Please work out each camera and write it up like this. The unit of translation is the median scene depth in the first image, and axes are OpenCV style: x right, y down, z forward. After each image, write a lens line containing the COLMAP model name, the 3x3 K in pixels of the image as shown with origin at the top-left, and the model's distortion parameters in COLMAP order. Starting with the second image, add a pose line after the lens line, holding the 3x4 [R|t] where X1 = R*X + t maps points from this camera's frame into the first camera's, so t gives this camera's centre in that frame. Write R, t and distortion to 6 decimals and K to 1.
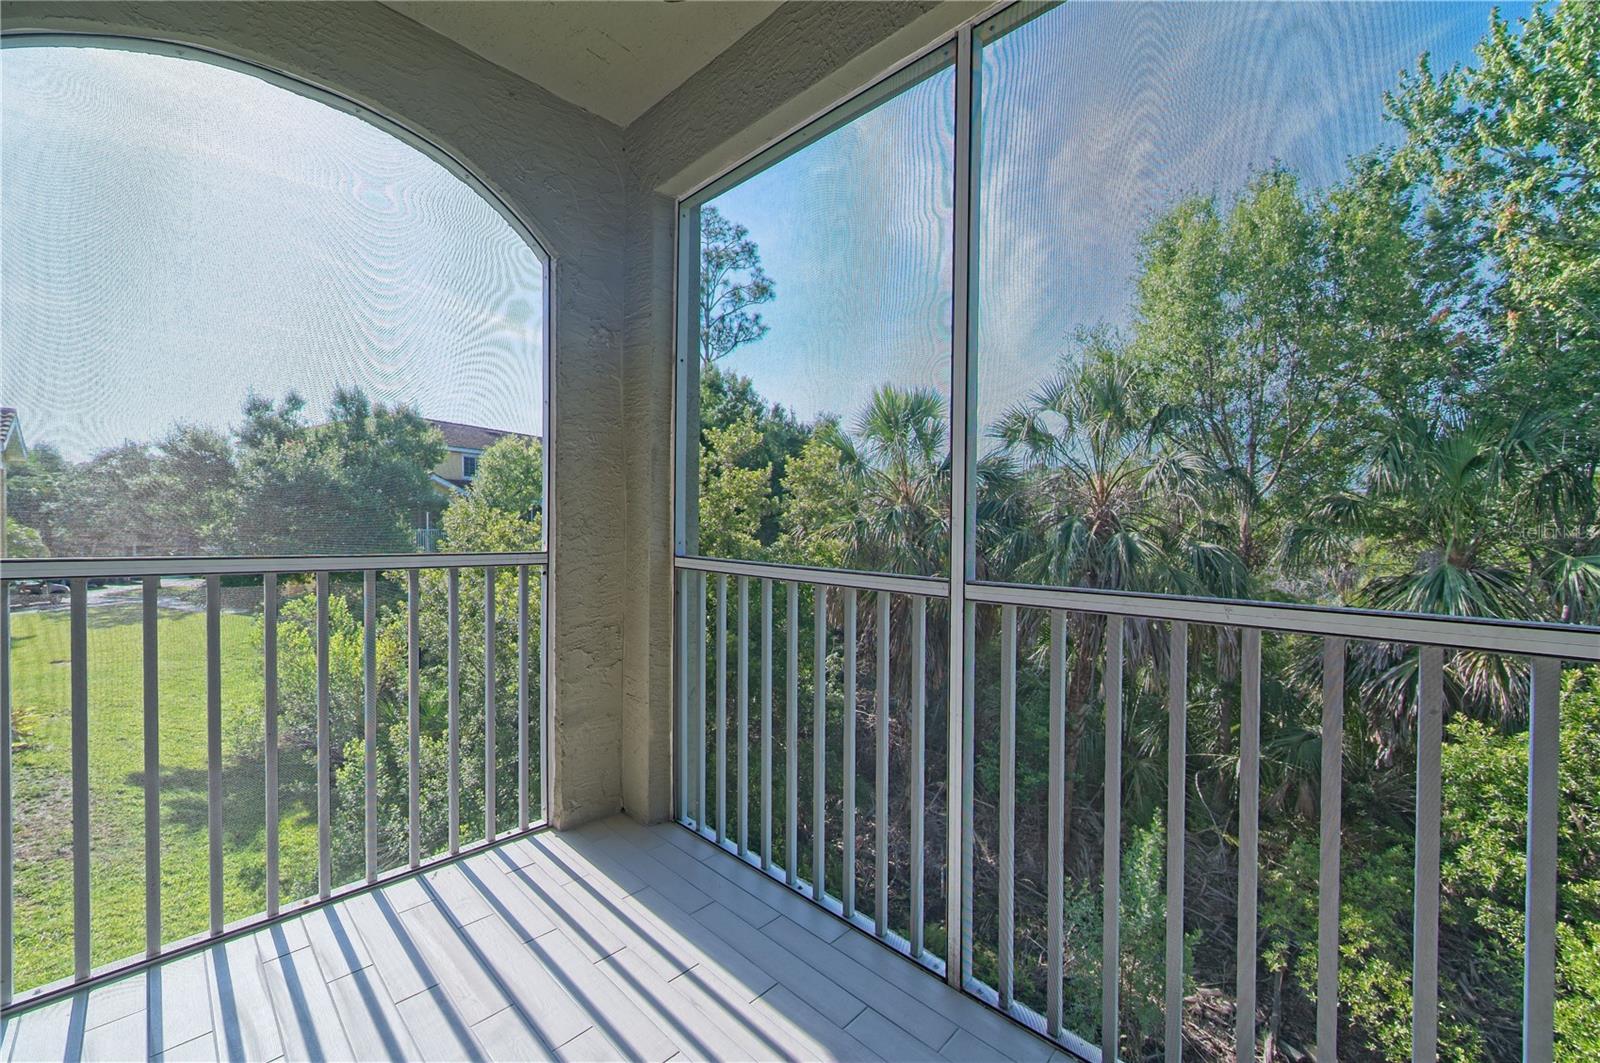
lens RADIAL K [[622.2, 0, 801.5], [0, 622.2, 529.9], [0, 0, 1]] dist [0.005605, -0.001992]
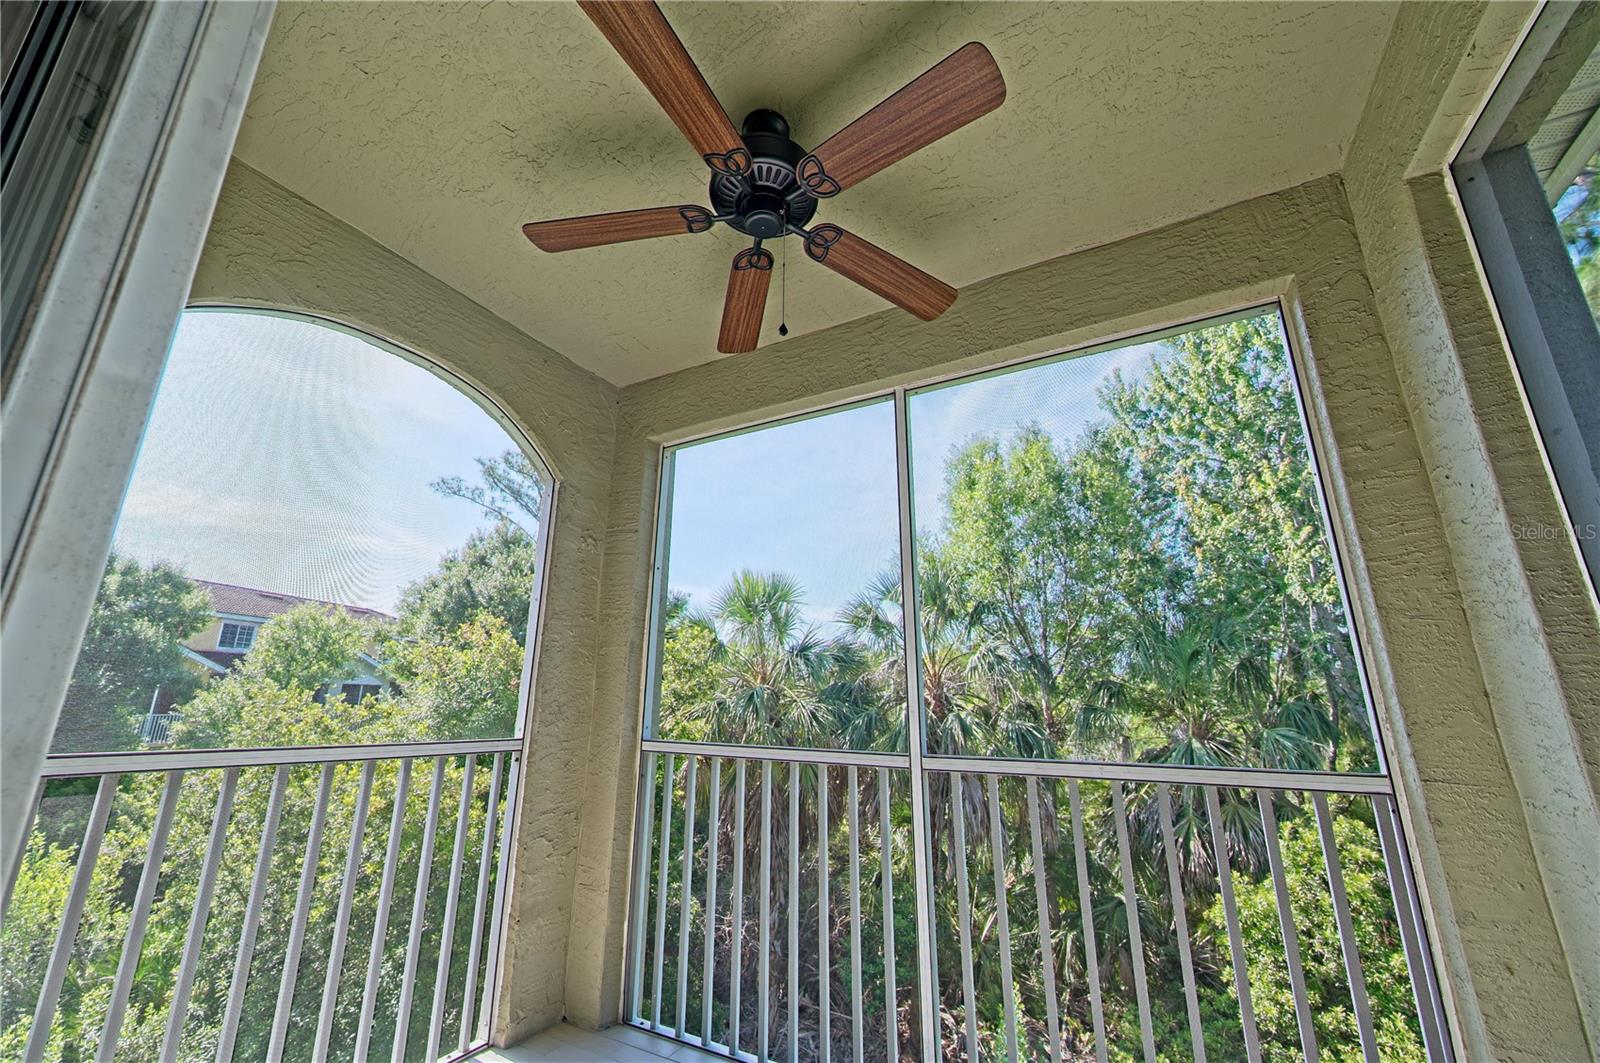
lens RADIAL K [[622.2, 0, 799.5], [0, 622.2, 531.7], [0, 0, 1]] dist [0.005605, -0.001992]
pose [[0.964343, 0.066401, 0.256189, -0.071662], [0.006664, 0.961615, -0.274320, -0.002800], [-0.264571, 0.266246, 0.926885, -0.060163]]
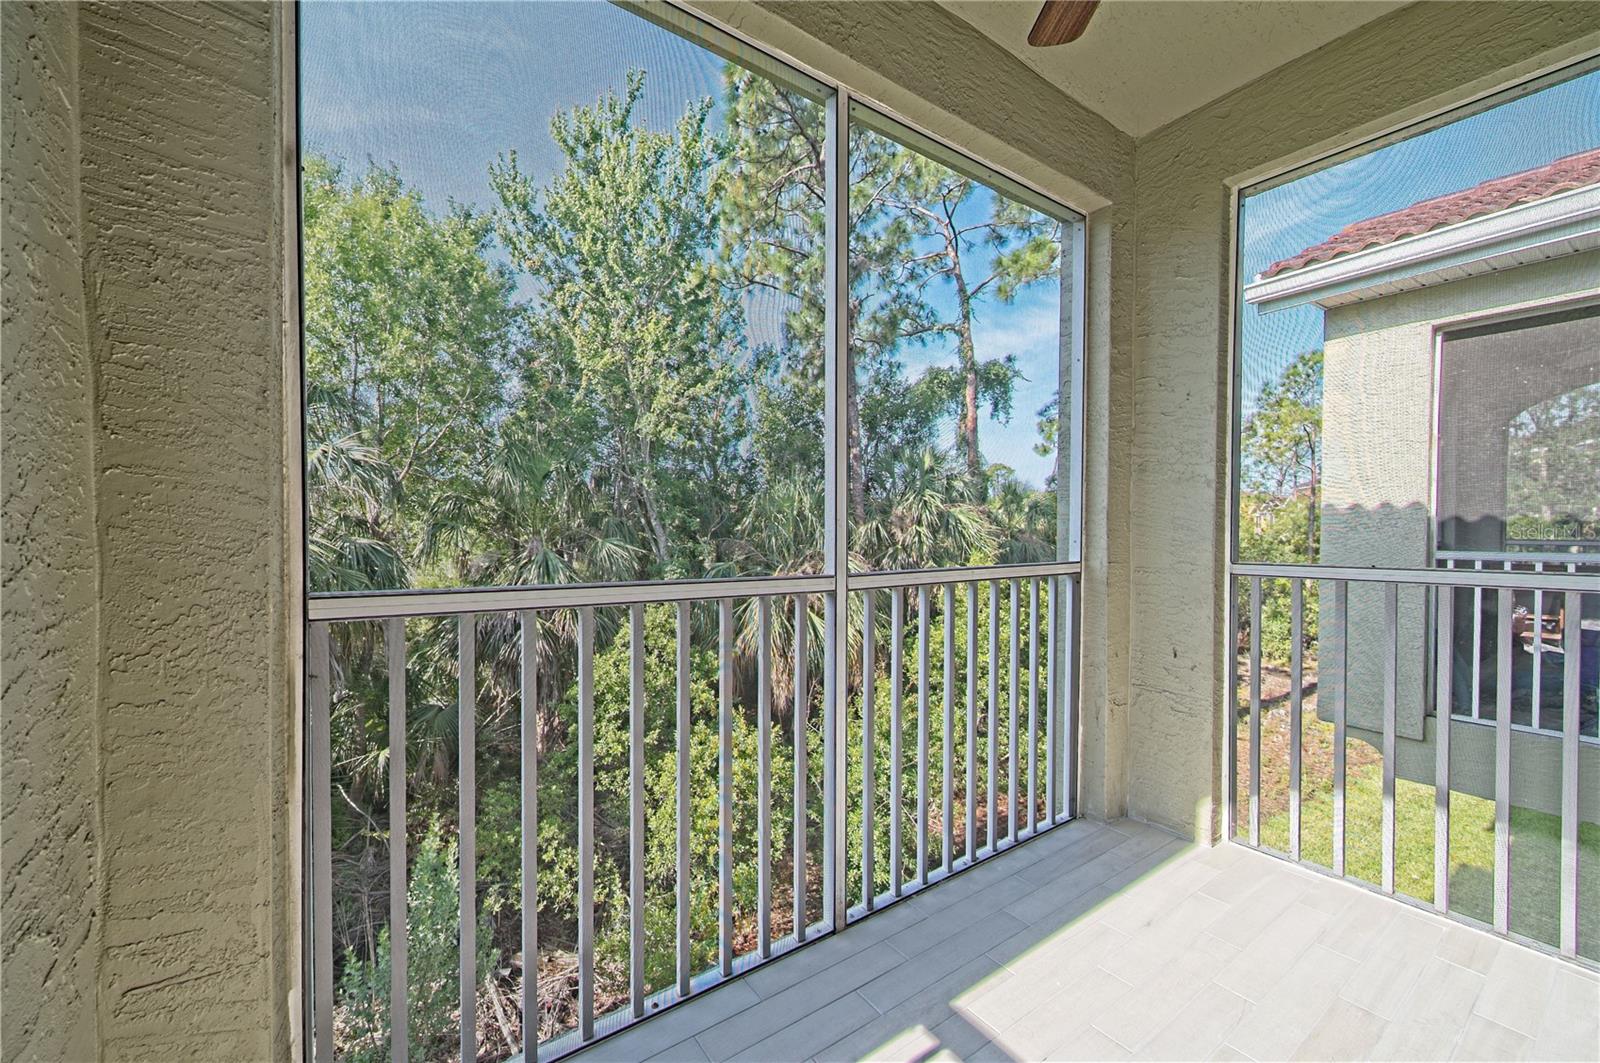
lens RADIAL K [[622.2, 0, 806.0], [0, 622.2, 533.6], [0, 0, 1]] dist [0.005605, -0.001992]
pose [[0.195412, -0.026353, 0.980367, -0.170382], [0.009458, 0.999643, 0.024986, -0.004872], [-0.980676, 0.004390, 0.195591, 0.163022]]
